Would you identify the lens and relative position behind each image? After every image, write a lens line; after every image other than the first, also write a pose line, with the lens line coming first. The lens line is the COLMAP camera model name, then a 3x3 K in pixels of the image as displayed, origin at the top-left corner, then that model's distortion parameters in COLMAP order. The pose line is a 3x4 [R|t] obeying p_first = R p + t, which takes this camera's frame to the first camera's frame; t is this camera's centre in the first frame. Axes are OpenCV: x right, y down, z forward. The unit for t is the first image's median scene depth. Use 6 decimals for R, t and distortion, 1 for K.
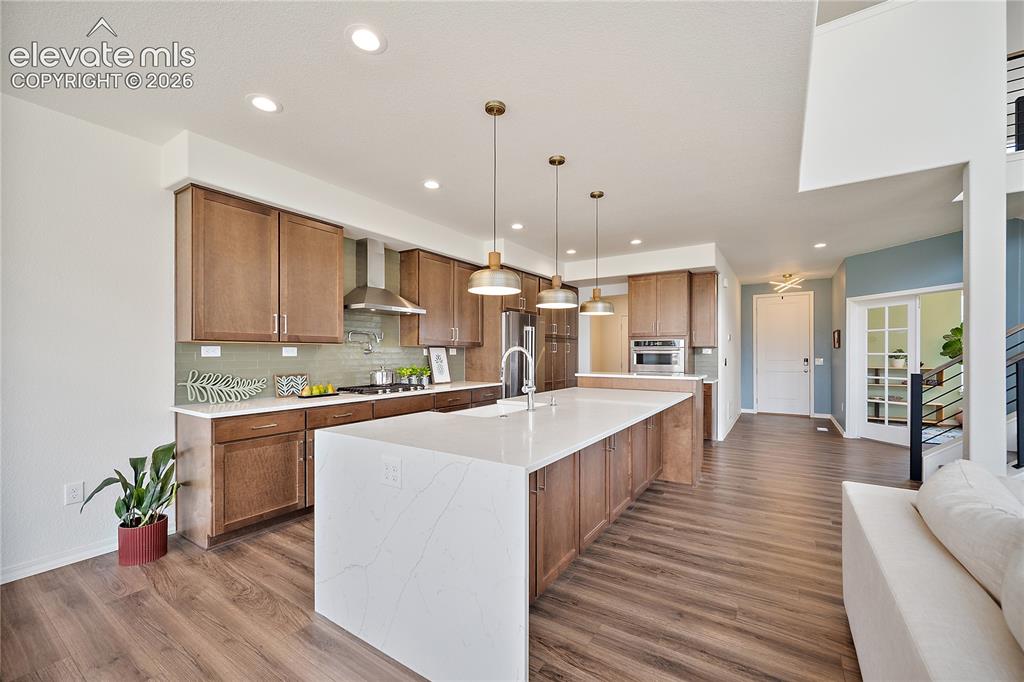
lens RADIAL K [[409.5, 0, 502.7], [0, 409.5, 355.2], [0, 0, 1]] dist [0.002578, 0.000498]
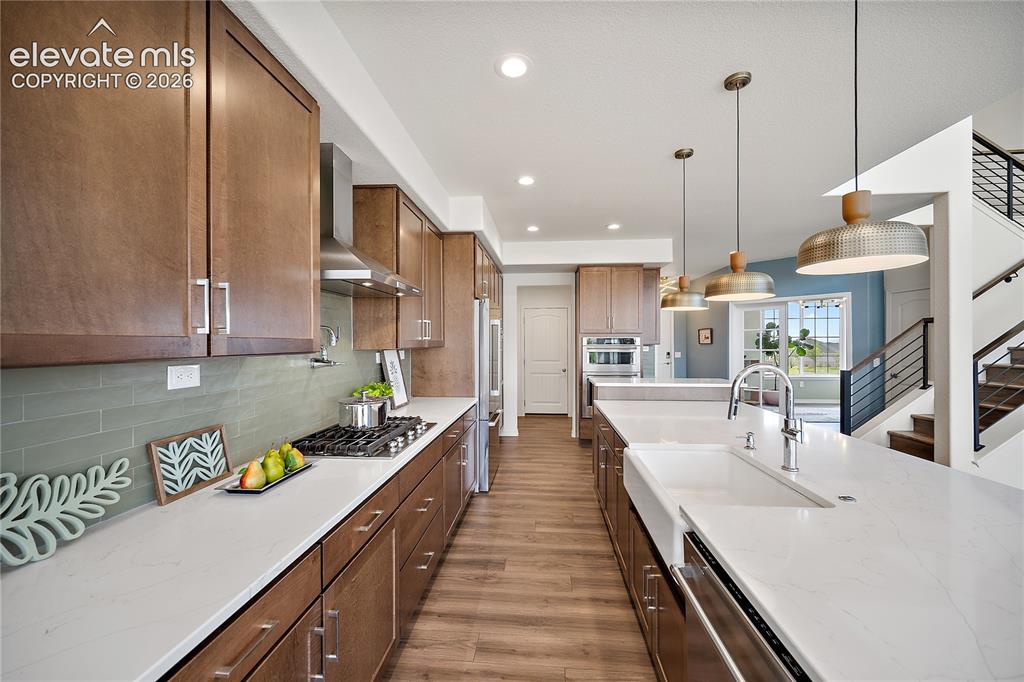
lens RADIAL K [[409.5, 0, 512.6], [0, 409.5, 347.6], [0, 0, 1]] dist [0.002578, 0.000498]
pose [[0.872671, -0.009058, 0.488225, -0.423232], [0.005271, 0.999944, 0.009130, -0.037663], [-0.488280, -0.005393, 0.872670, 0.484750]]
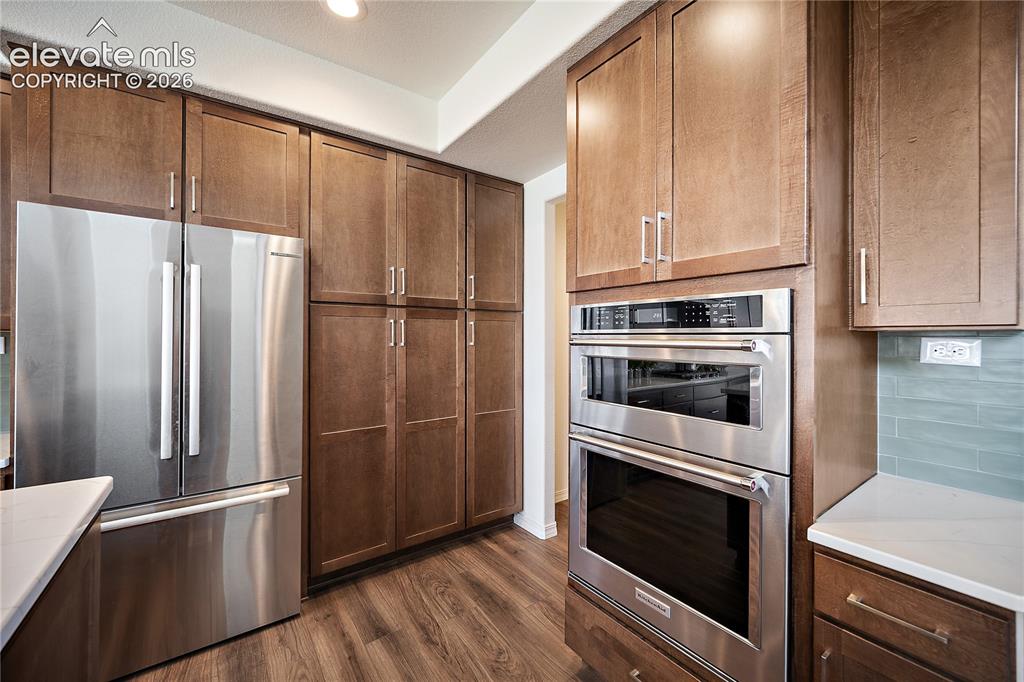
lens RADIAL K [[409.5, 0, 523.2], [0, 409.5, 341.5], [0, 0, 1]] dist [0.002578, 0.000498]
pose [[0.949873, 0.013157, -0.312359, 0.595787], [-0.014587, 0.999891, -0.002242, -0.019139], [0.312295, 0.006686, 0.949962, 1.220719]]
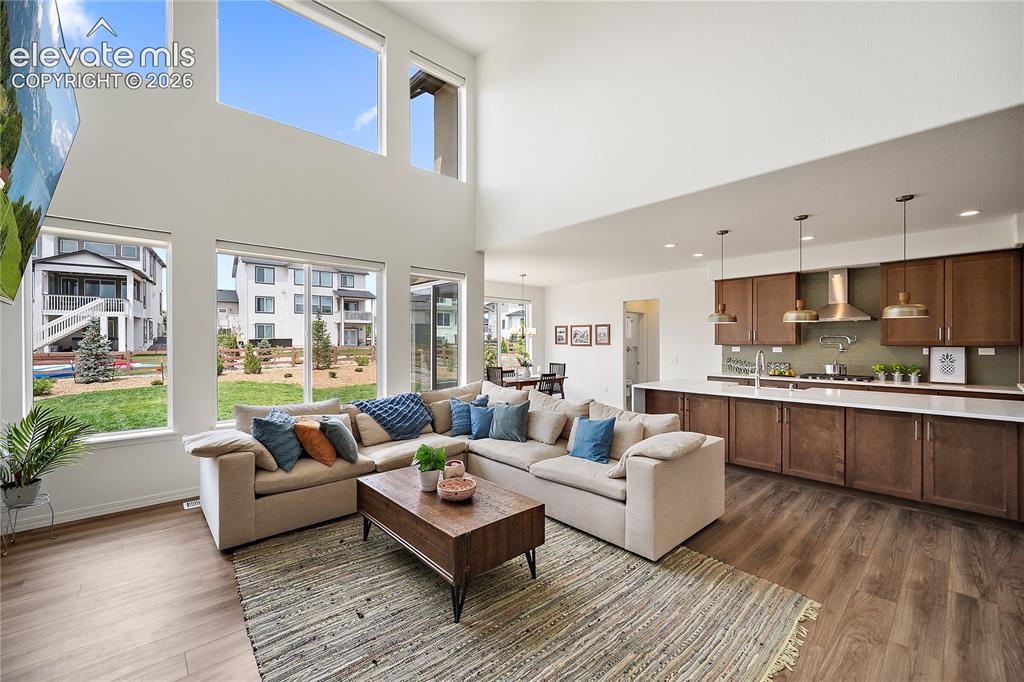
lens RADIAL K [[409.5, 0, 512.5], [0, 409.5, 345.5], [0, 0, 1]] dist [0.002578, 0.000498]
pose [[-0.240590, 0.010037, -0.970575, 1.446645], [-0.001307, 0.999942, 0.010665, -0.043326], [0.970626, 0.003835, -0.240563, 0.315970]]
